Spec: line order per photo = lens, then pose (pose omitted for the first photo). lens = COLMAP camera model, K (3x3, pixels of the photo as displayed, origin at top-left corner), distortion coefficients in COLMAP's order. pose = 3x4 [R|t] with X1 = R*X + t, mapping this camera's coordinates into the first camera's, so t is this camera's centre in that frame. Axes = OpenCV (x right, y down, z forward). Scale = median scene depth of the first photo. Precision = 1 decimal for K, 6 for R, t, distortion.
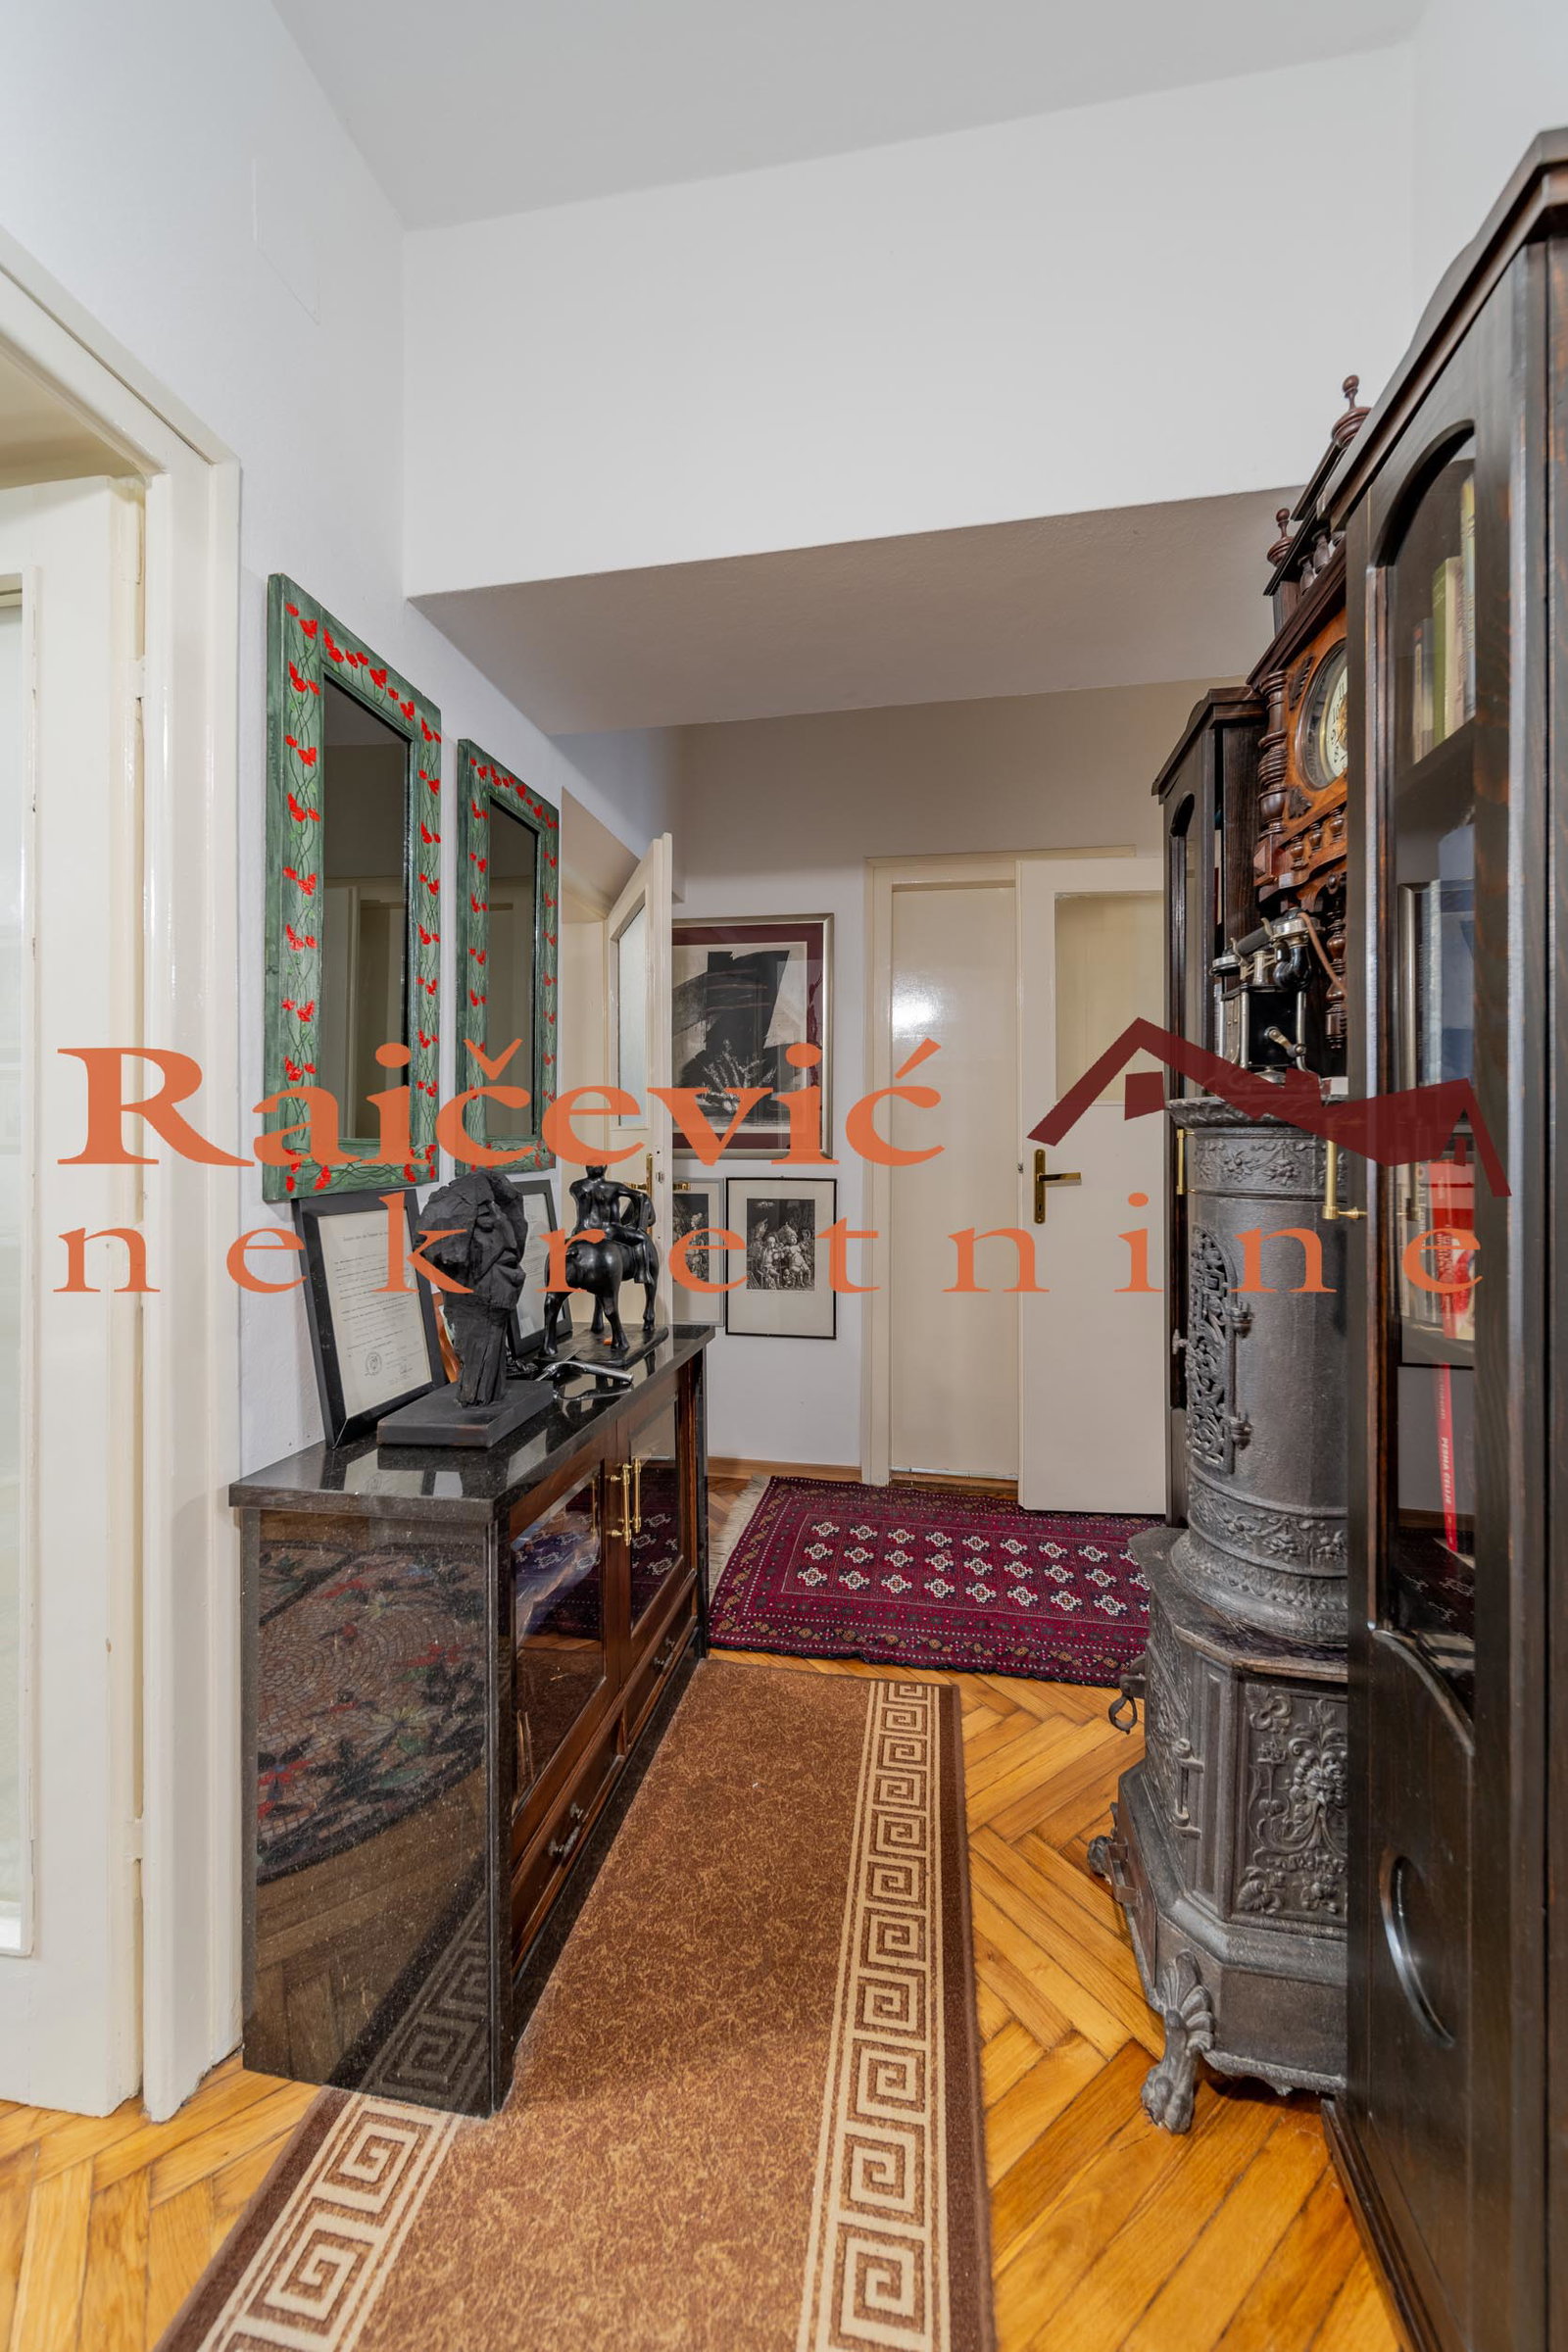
lens RADIAL K [[825.8, 0, 797.2], [0, 825.8, 1158.8], [0, 0, 1]] dist [0.000878, -0.000909]
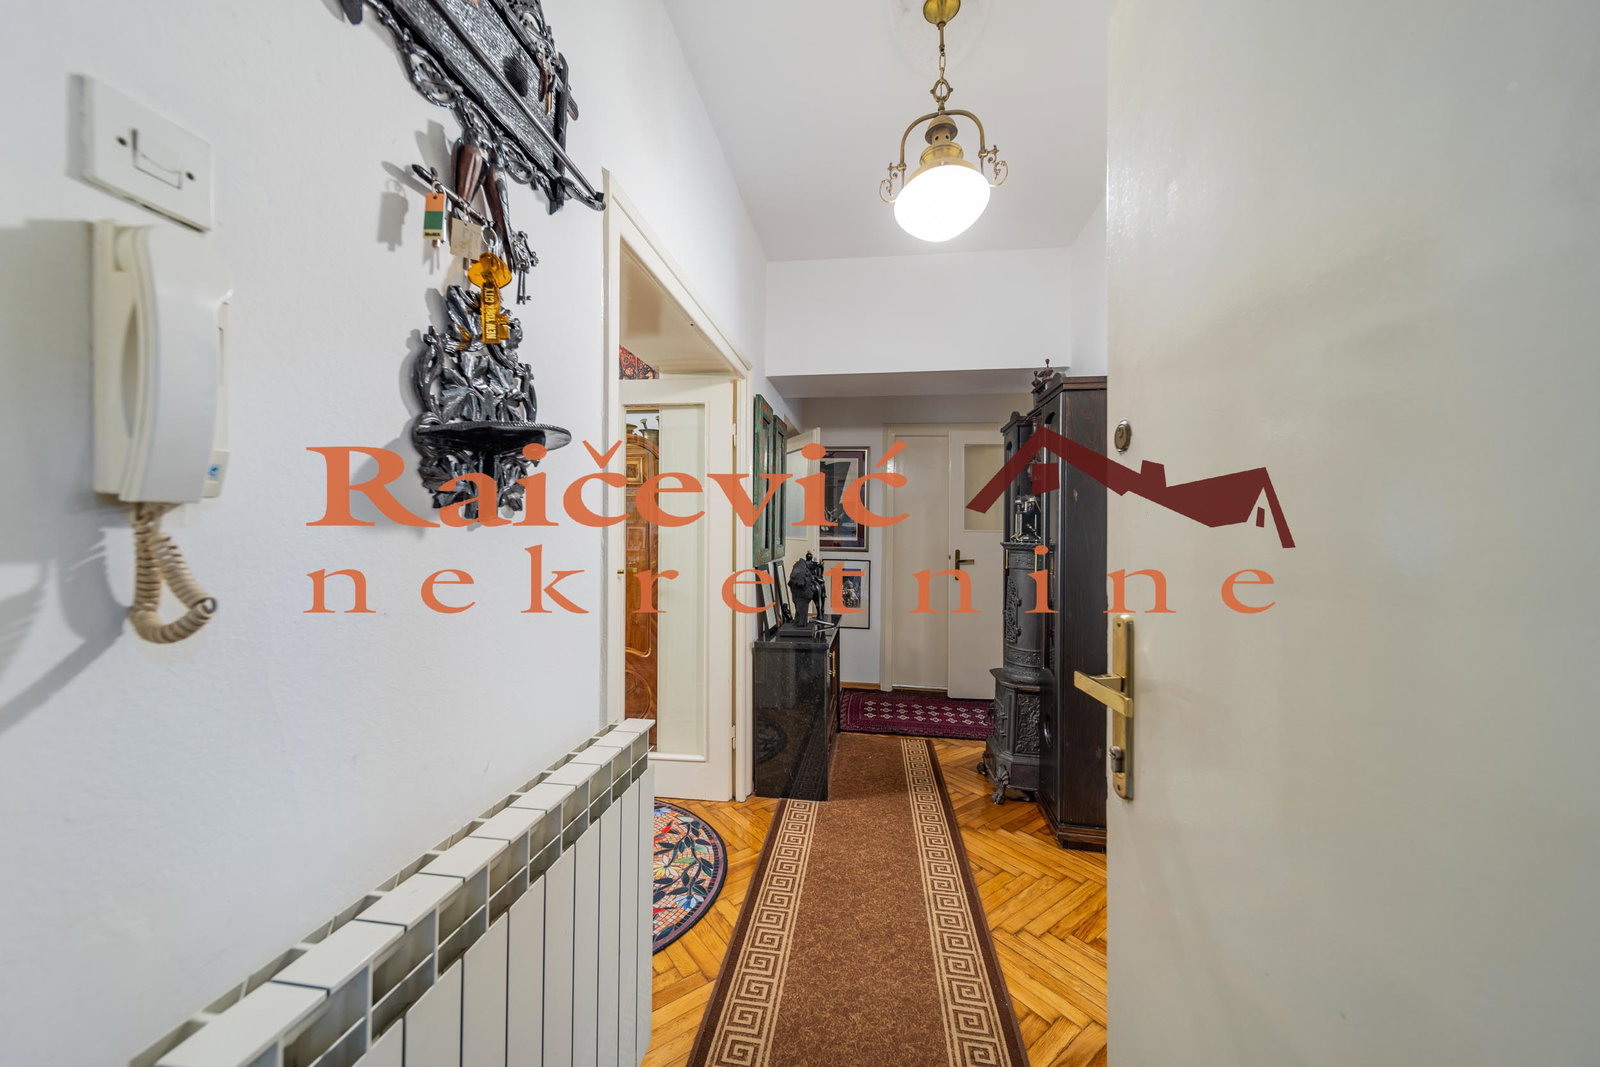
lens RADIAL K [[561.8, 0, 793.5], [0, 561.8, 536.2], [0, 0, 1]] dist [0.000878, -0.000909]
pose [[0.999588, 0.012108, 0.026006, -0.458803], [-0.011831, 0.999872, -0.010797, -0.052862], [-0.026134, 0.010485, 0.999603, -1.260223]]
